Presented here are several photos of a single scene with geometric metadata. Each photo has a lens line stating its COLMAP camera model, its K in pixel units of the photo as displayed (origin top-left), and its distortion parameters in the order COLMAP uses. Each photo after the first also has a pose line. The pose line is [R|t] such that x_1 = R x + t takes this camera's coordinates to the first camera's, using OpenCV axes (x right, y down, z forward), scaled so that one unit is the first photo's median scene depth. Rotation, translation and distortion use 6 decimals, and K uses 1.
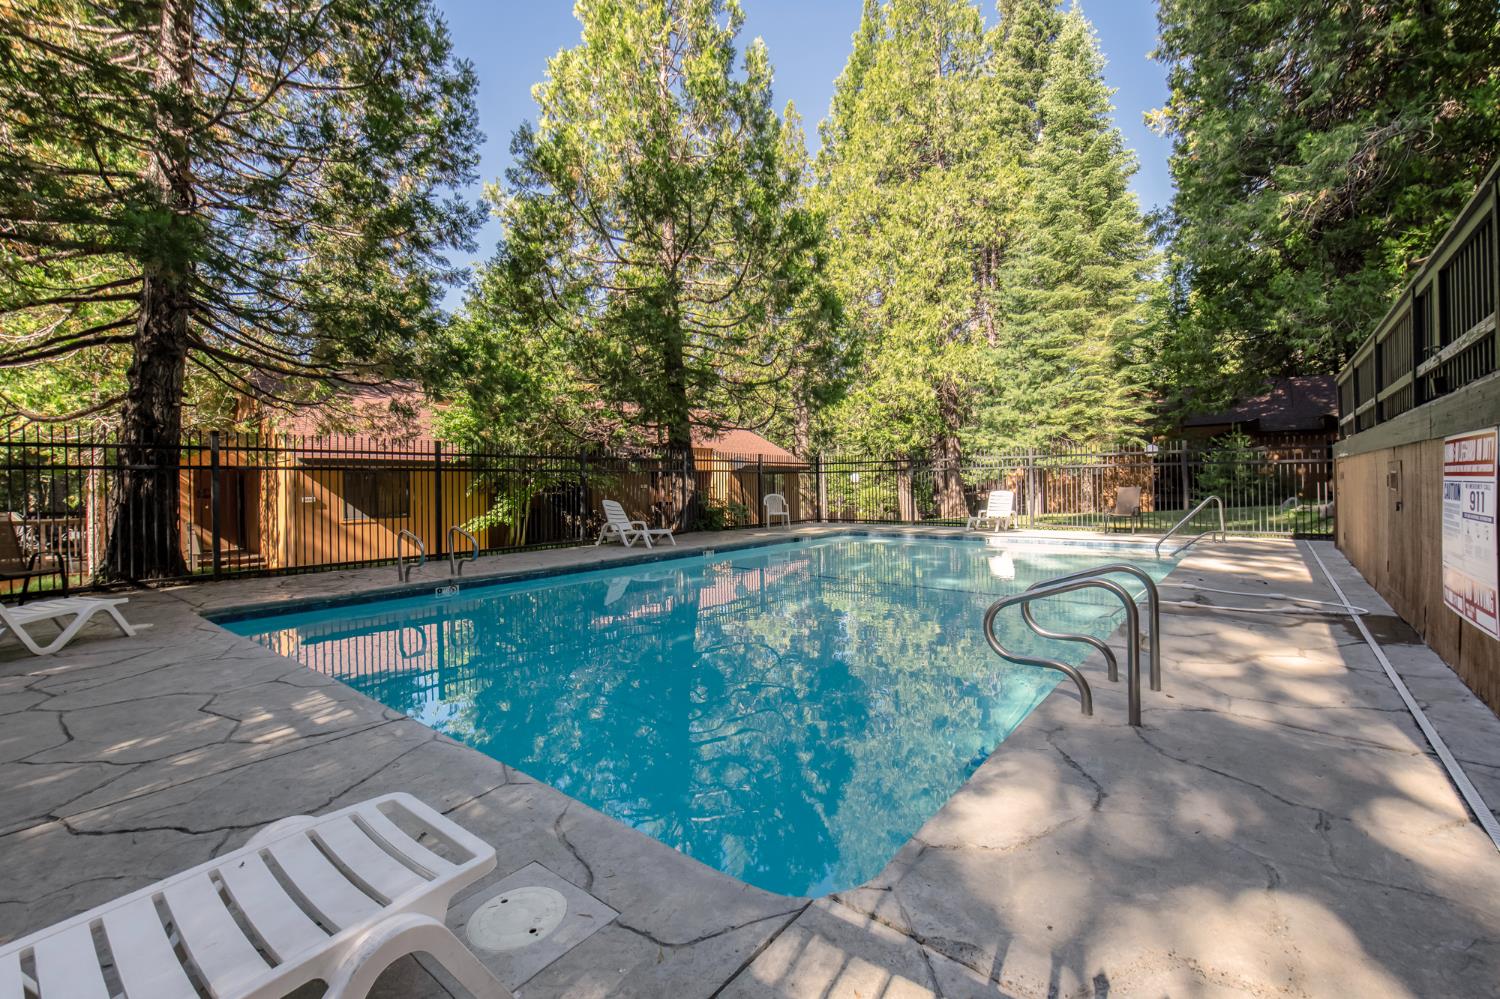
lens RADIAL K [[631.3, 0, 727.7], [0, 631.3, 497.0], [0, 0, 1]] dist [0.002254, -0.002882]
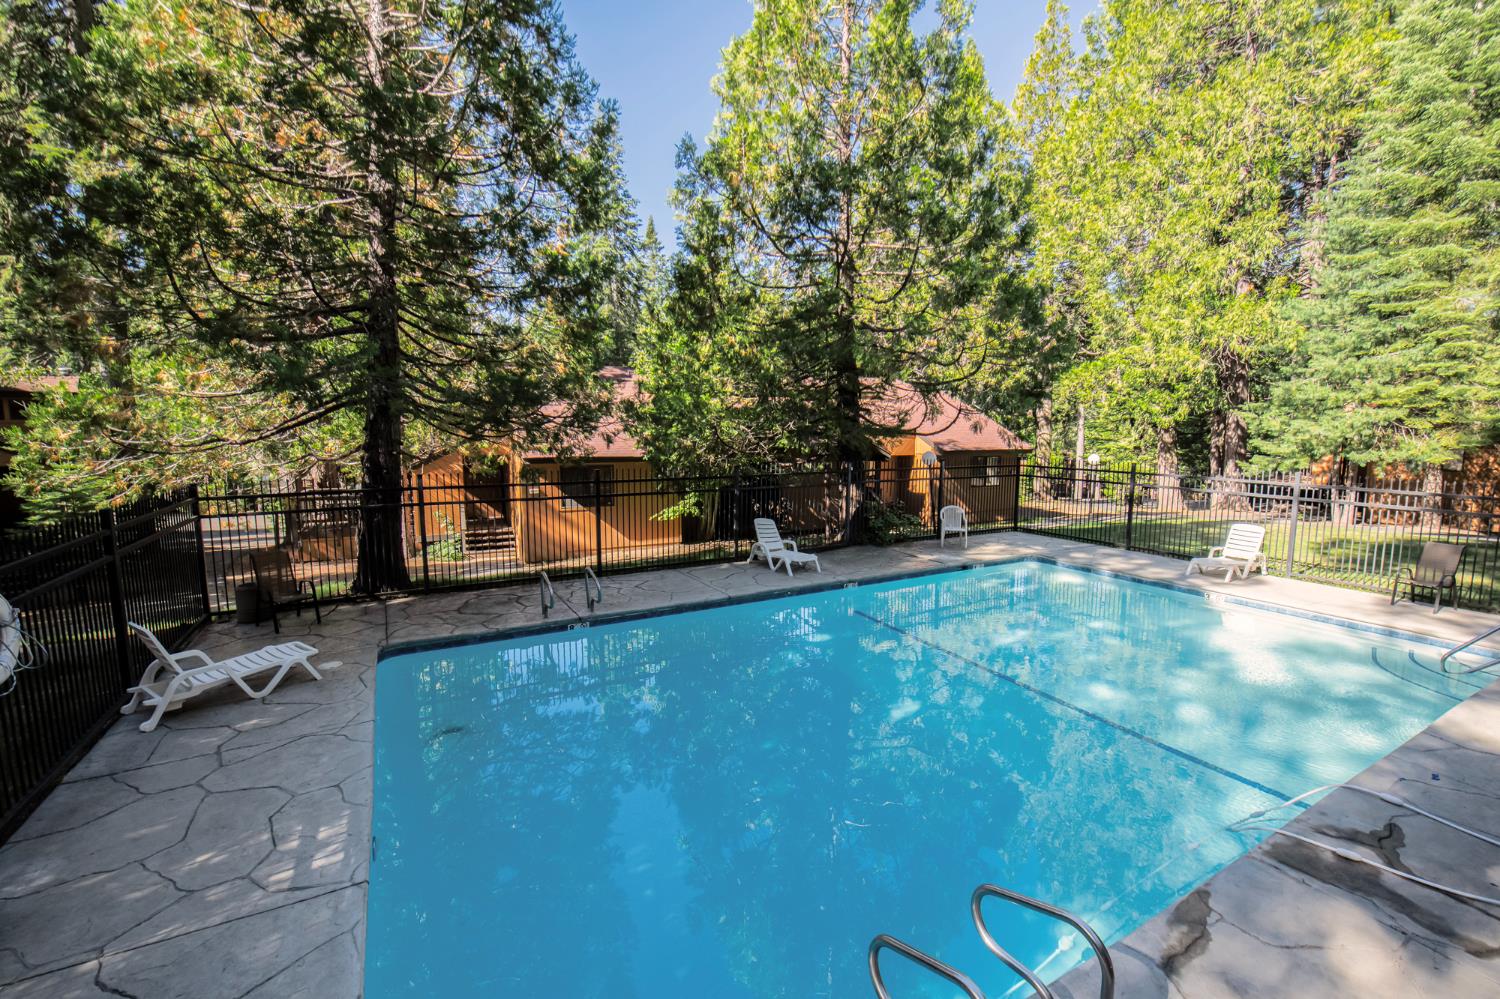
lens RADIAL K [[631.3, 0, 751.3], [0, 631.3, 506.9], [0, 0, 1]] dist [0.002254, -0.002882]
pose [[0.937362, 0.055046, -0.343979, 0.078592], [-0.015499, 0.993049, 0.116680, -0.072418], [0.348011, -0.104040, 0.931700, 0.031713]]
